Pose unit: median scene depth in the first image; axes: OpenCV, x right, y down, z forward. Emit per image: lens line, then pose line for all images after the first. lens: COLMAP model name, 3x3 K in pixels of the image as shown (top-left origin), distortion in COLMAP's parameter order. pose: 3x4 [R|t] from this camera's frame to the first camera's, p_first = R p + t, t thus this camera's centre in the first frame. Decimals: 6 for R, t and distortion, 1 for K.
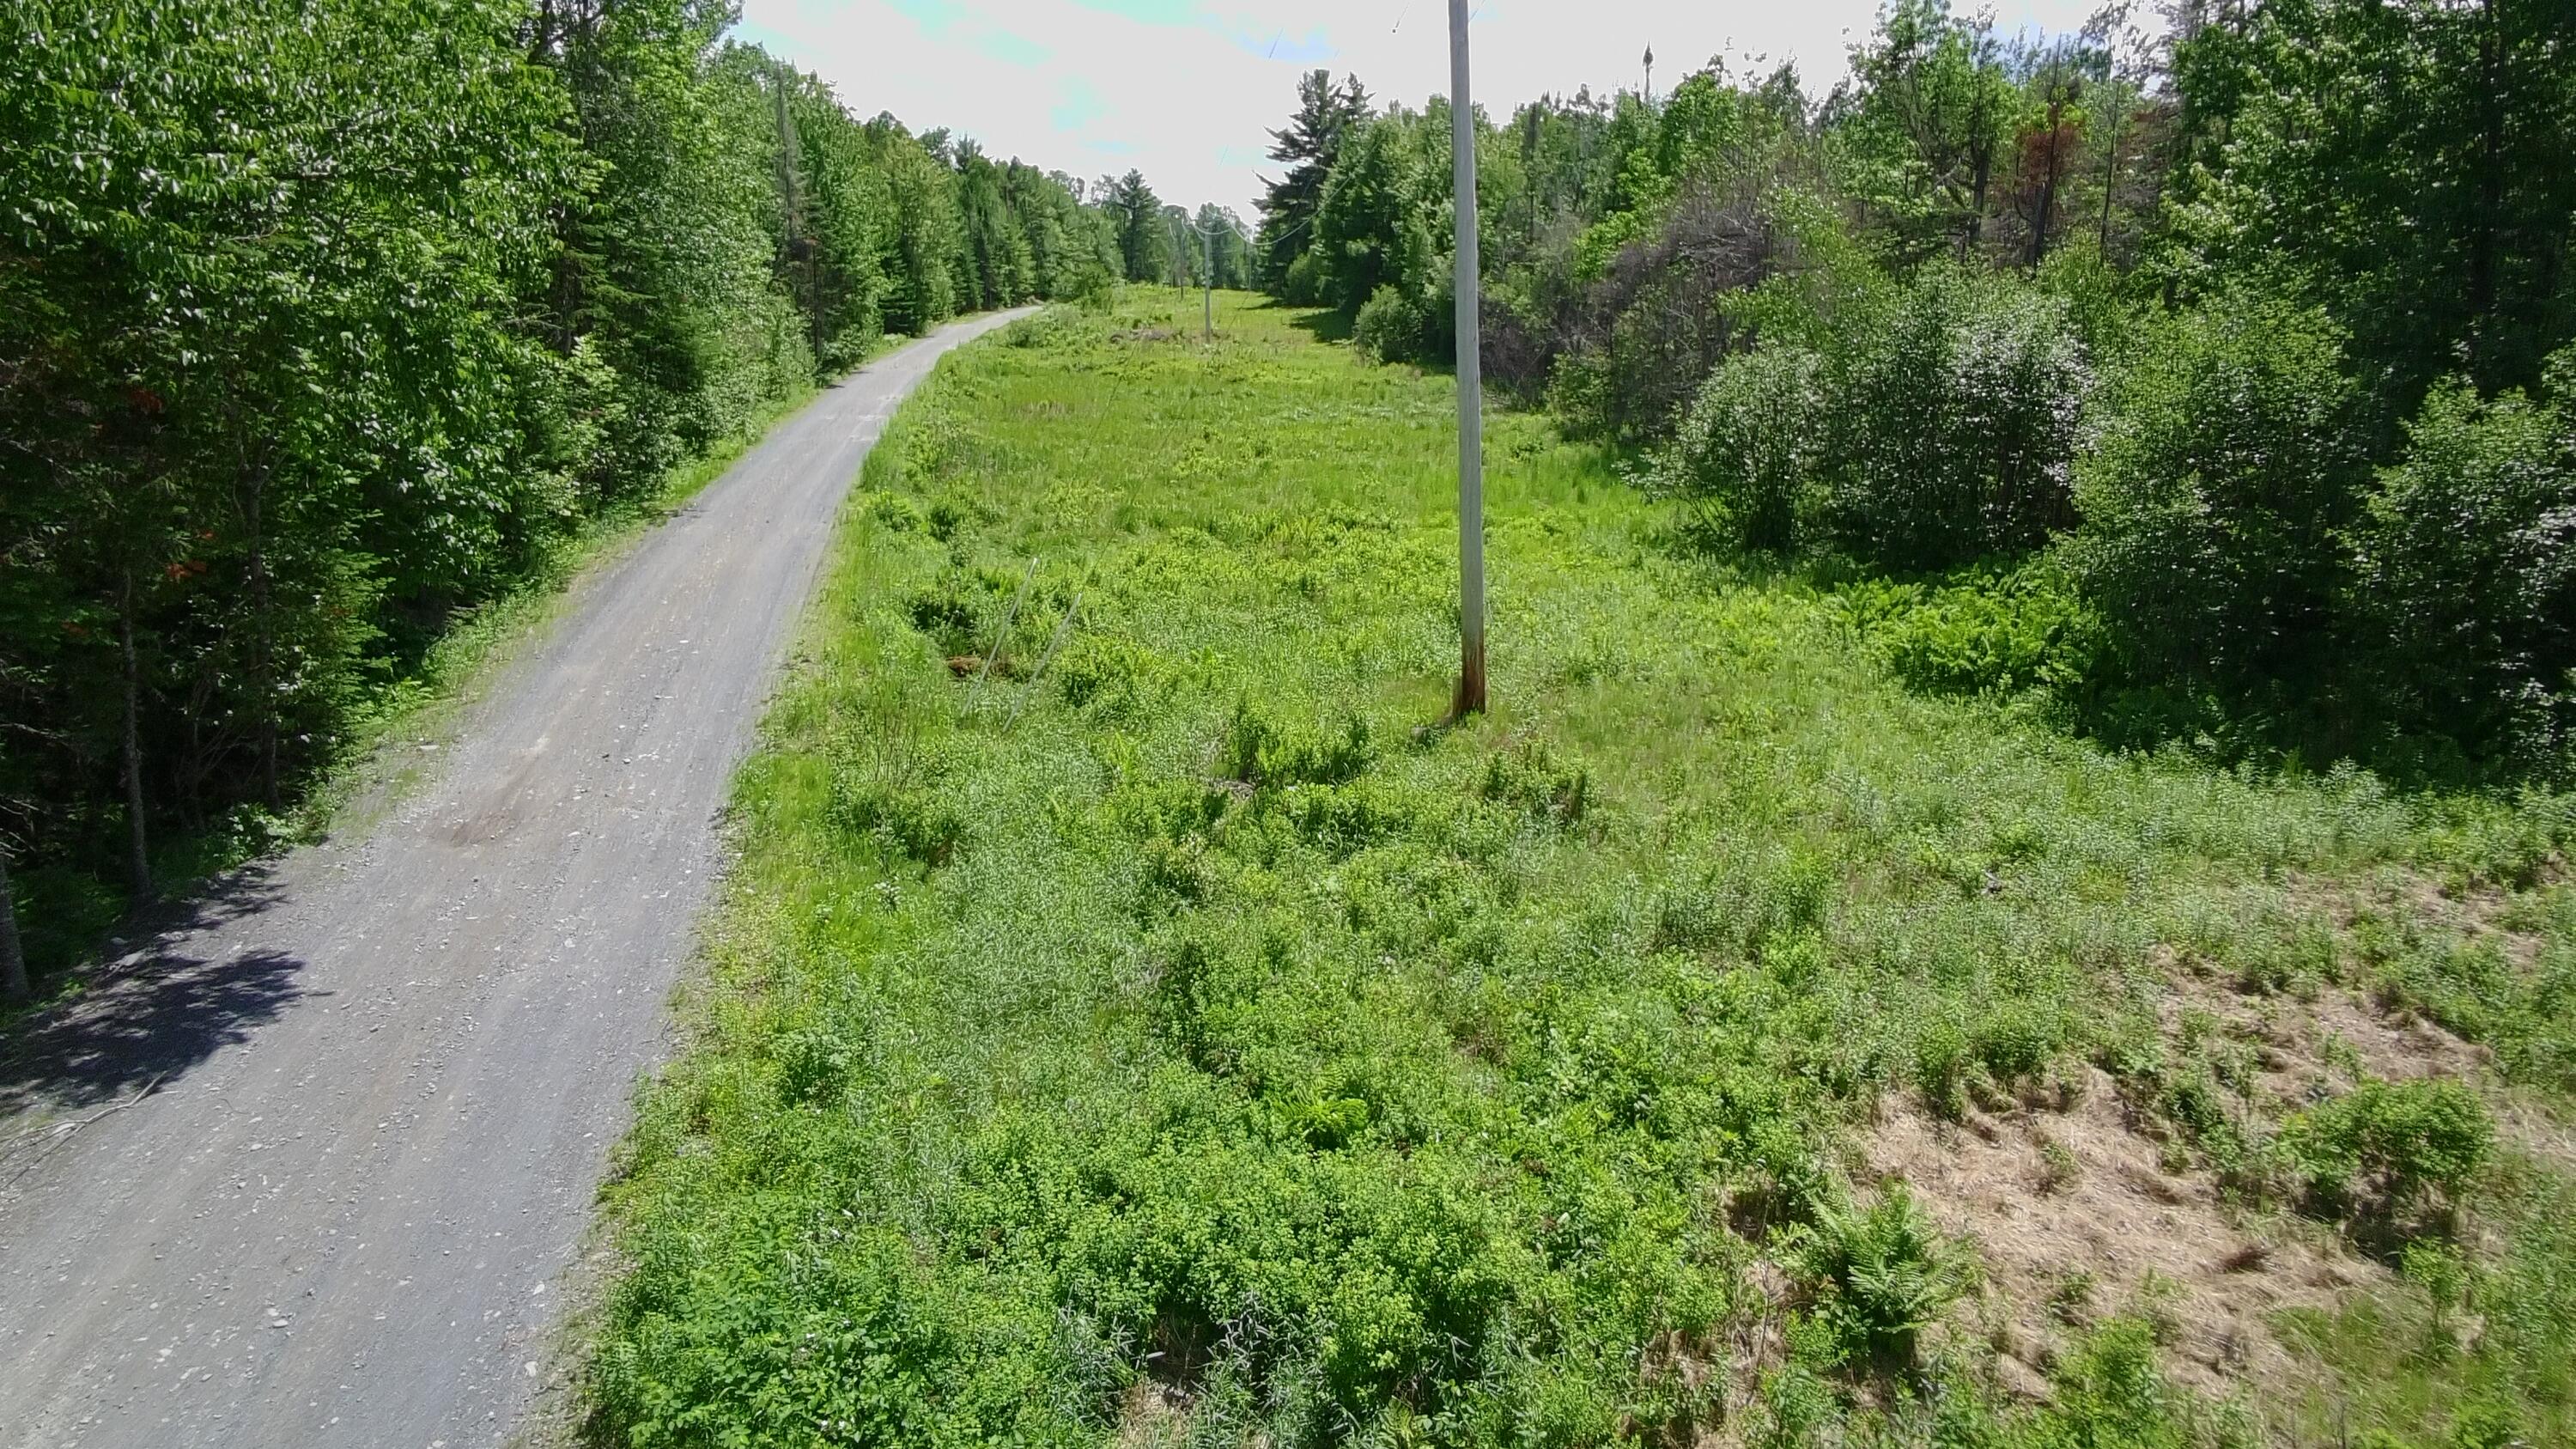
lens RADIAL K [[1594.9, 0, 1285.3], [0, 1594.9, 717.5], [0, 0, 1]] dist [-0.054111, 0.036588]
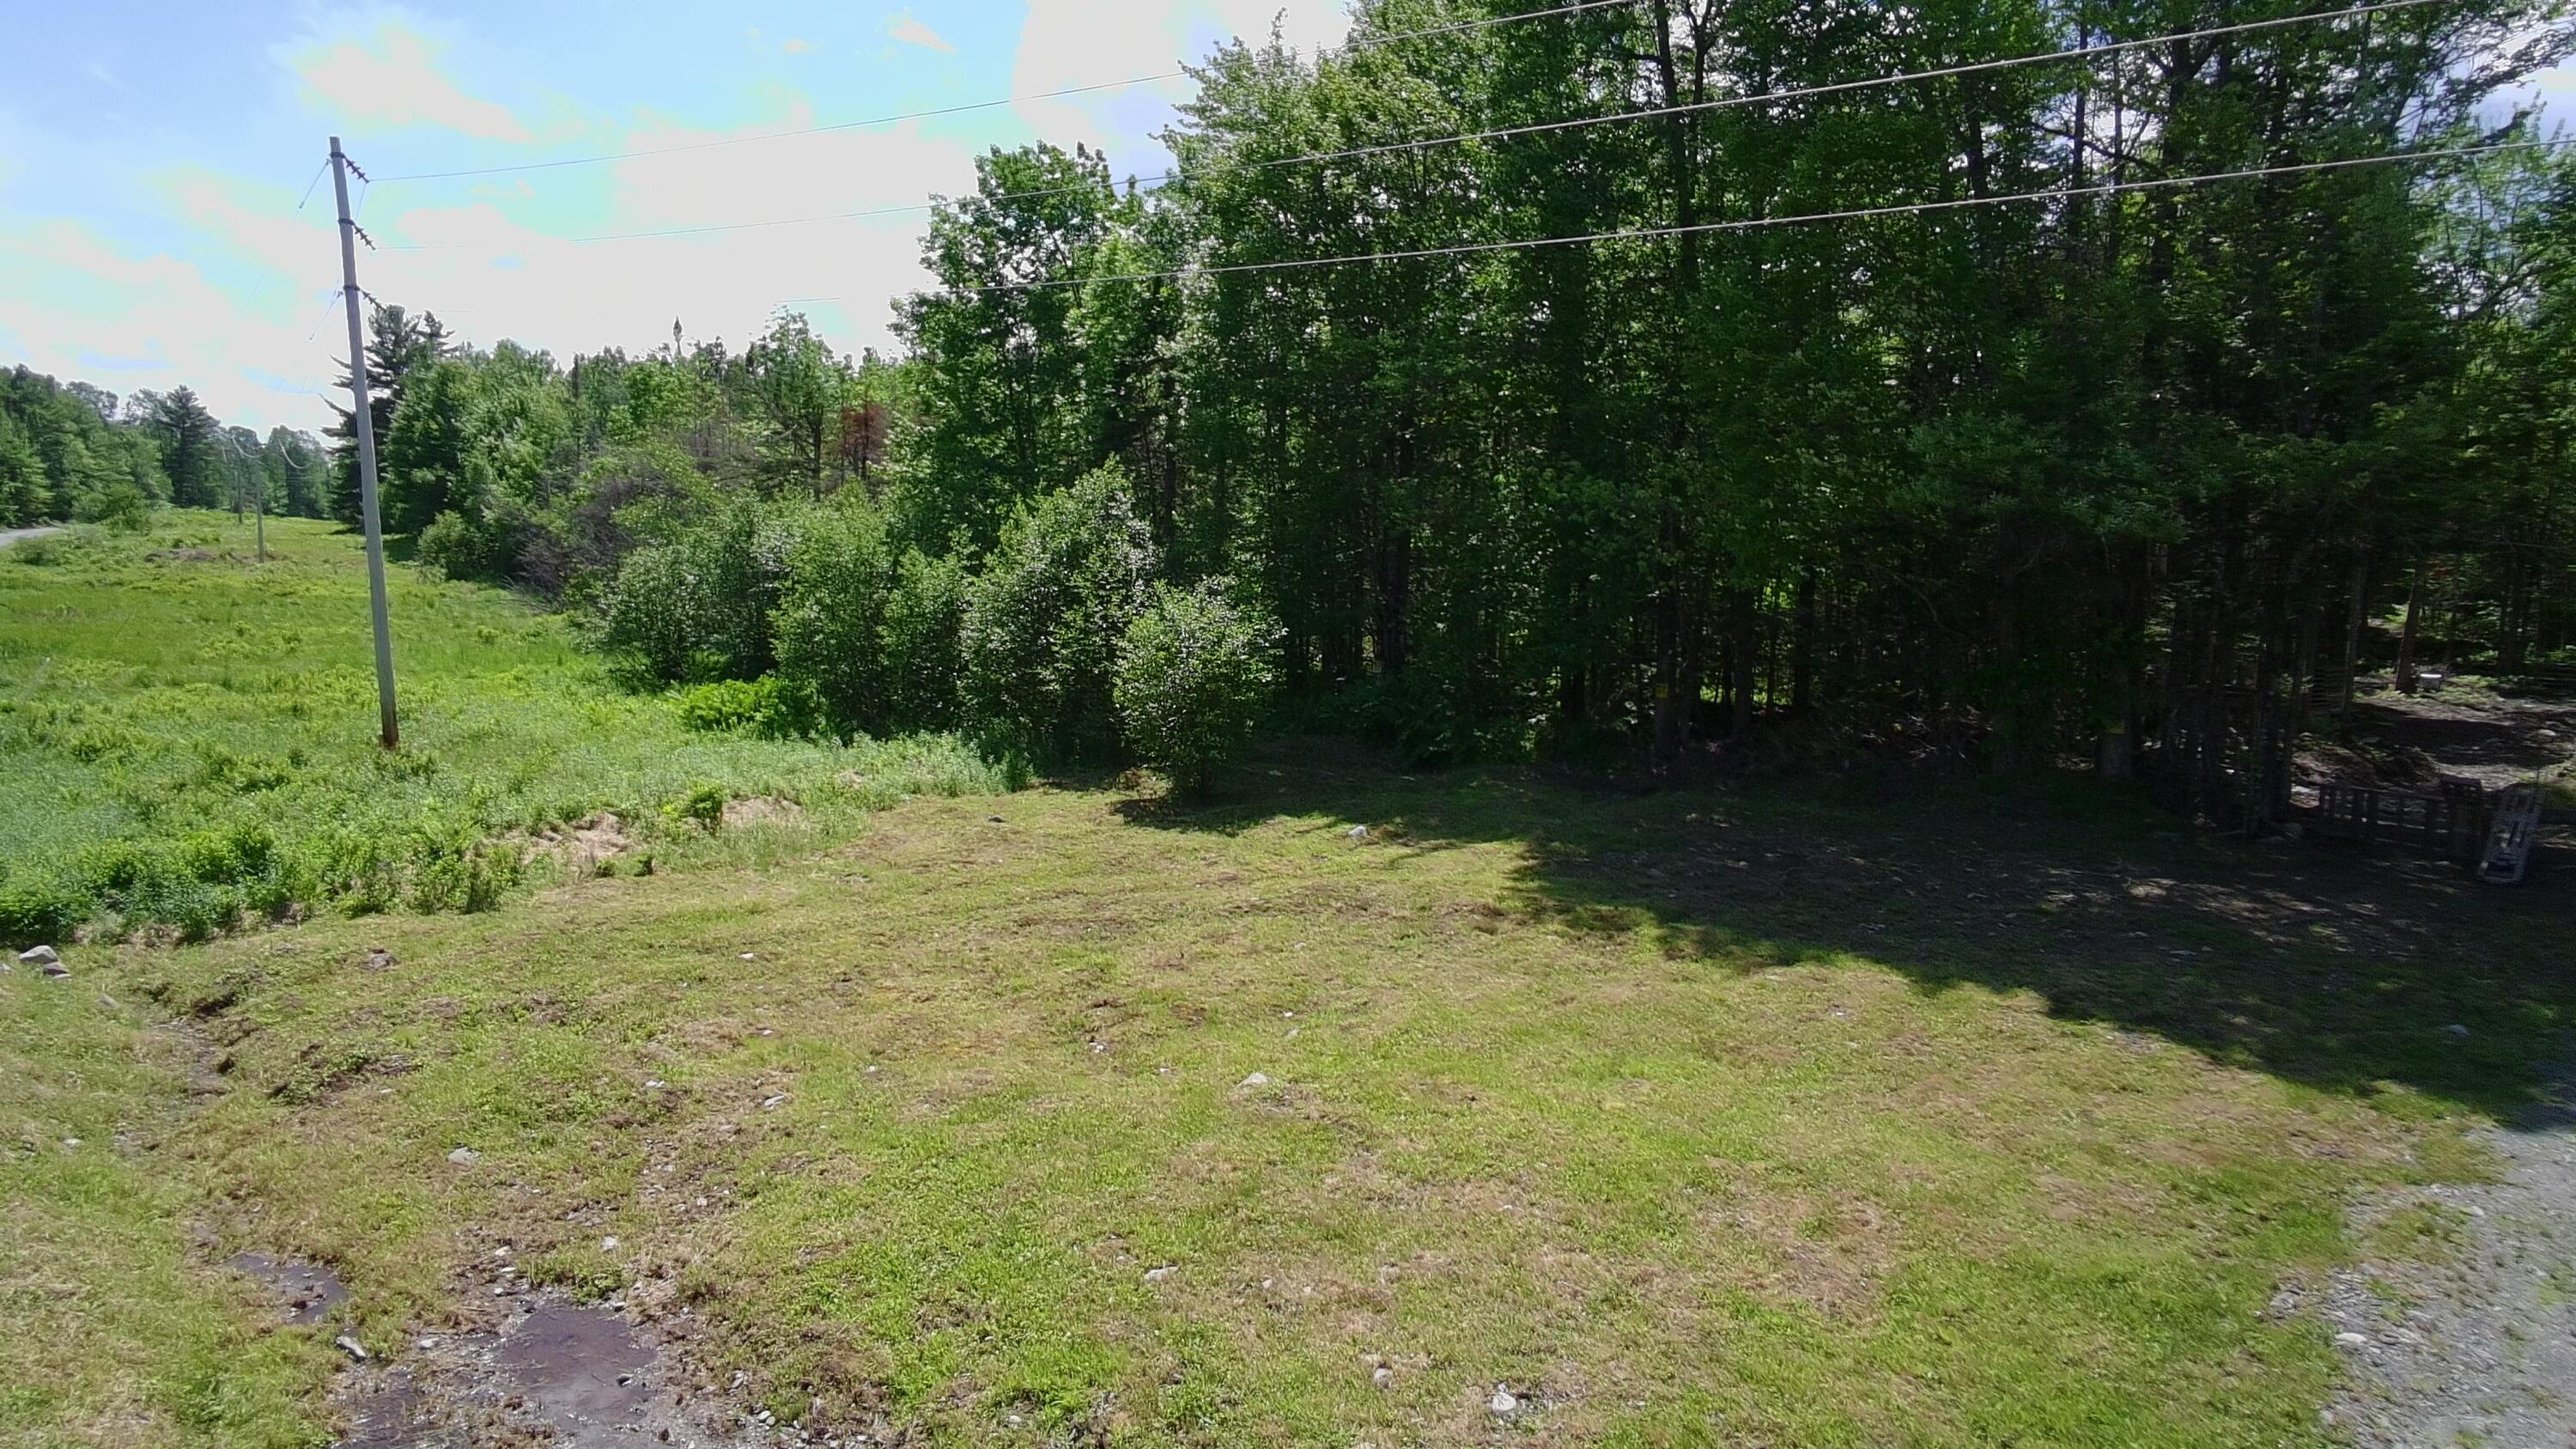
lens RADIAL K [[1594.9, 0, 1282.4], [0, 1594.9, 710.8], [0, 0, 1]] dist [-0.054111, 0.036588]
pose [[0.871194, -0.029930, 0.490026, 0.025931], [0.103645, 0.986856, -0.123989, 0.049615], [-0.479875, 0.158807, 0.862845, -0.160730]]
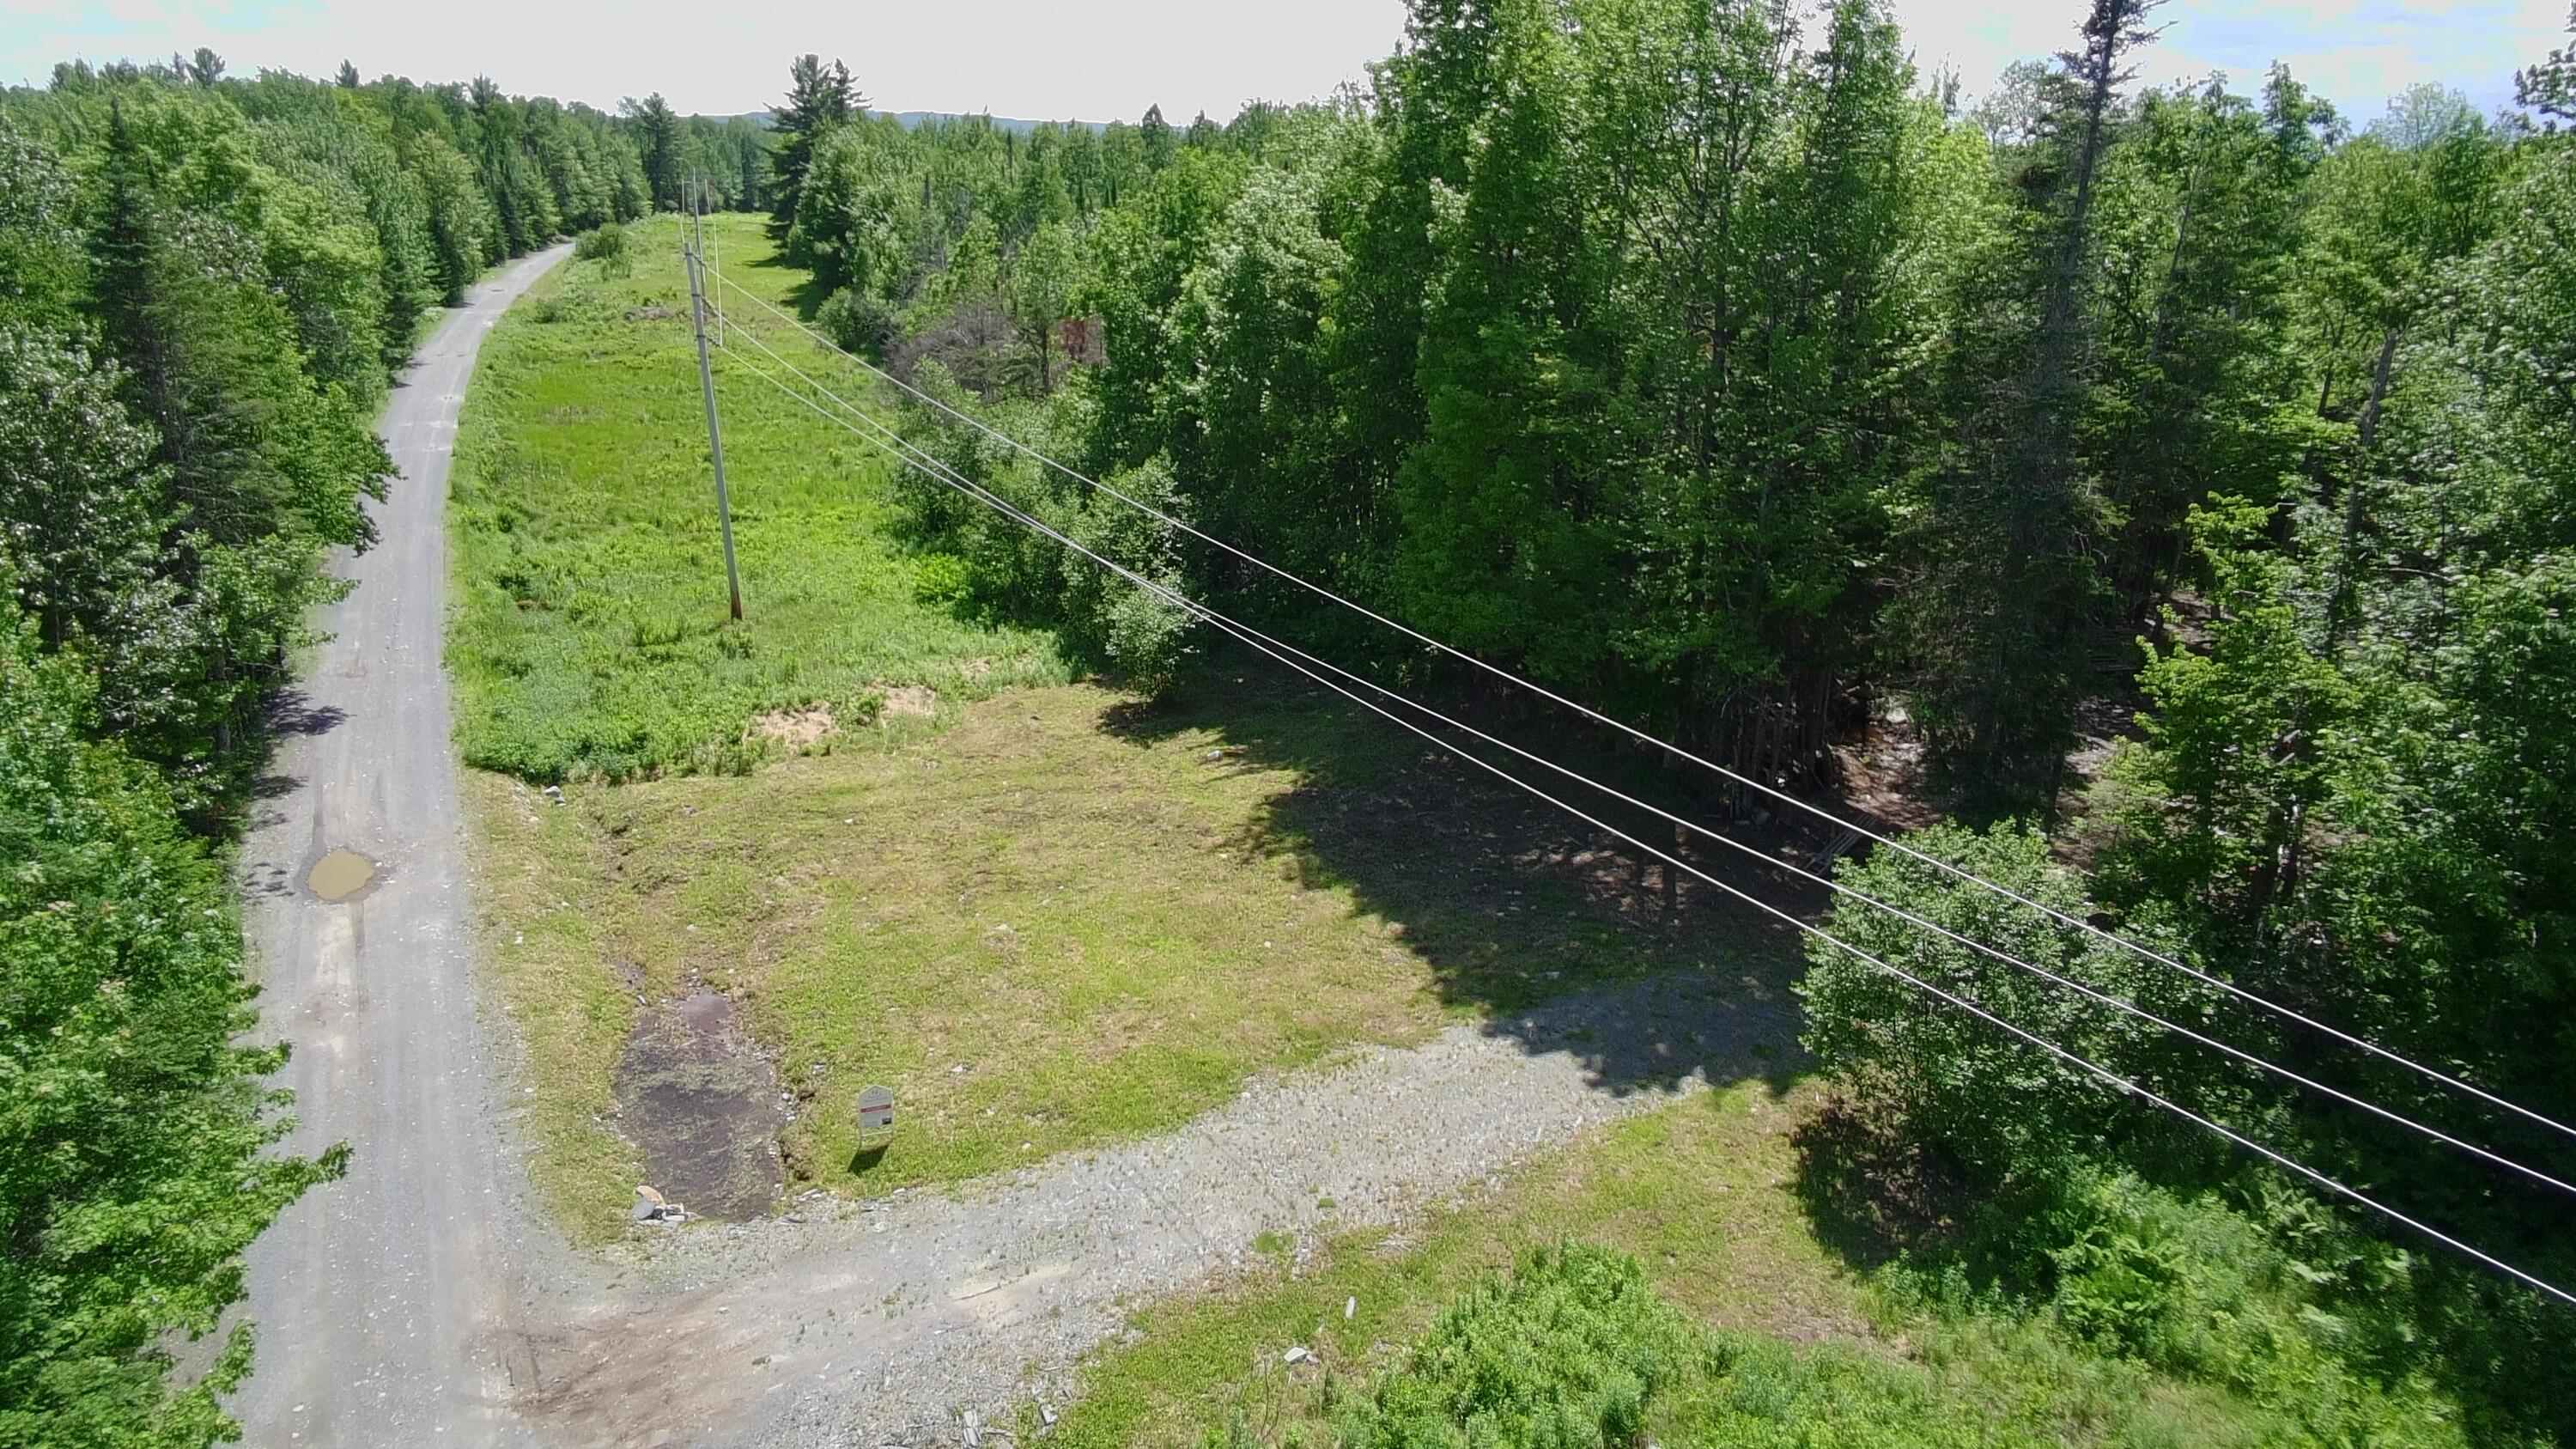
lens RADIAL K [[1594.9, 0, 1280.5], [0, 1594.9, 721.5], [0, 0, 1]] dist [-0.054111, 0.036588]
pose [[0.967422, -0.050880, 0.248002, 0.067794], [0.032482, 0.996446, 0.077723, -0.001472], [-0.251075, -0.067135, 0.965637, -0.360205]]
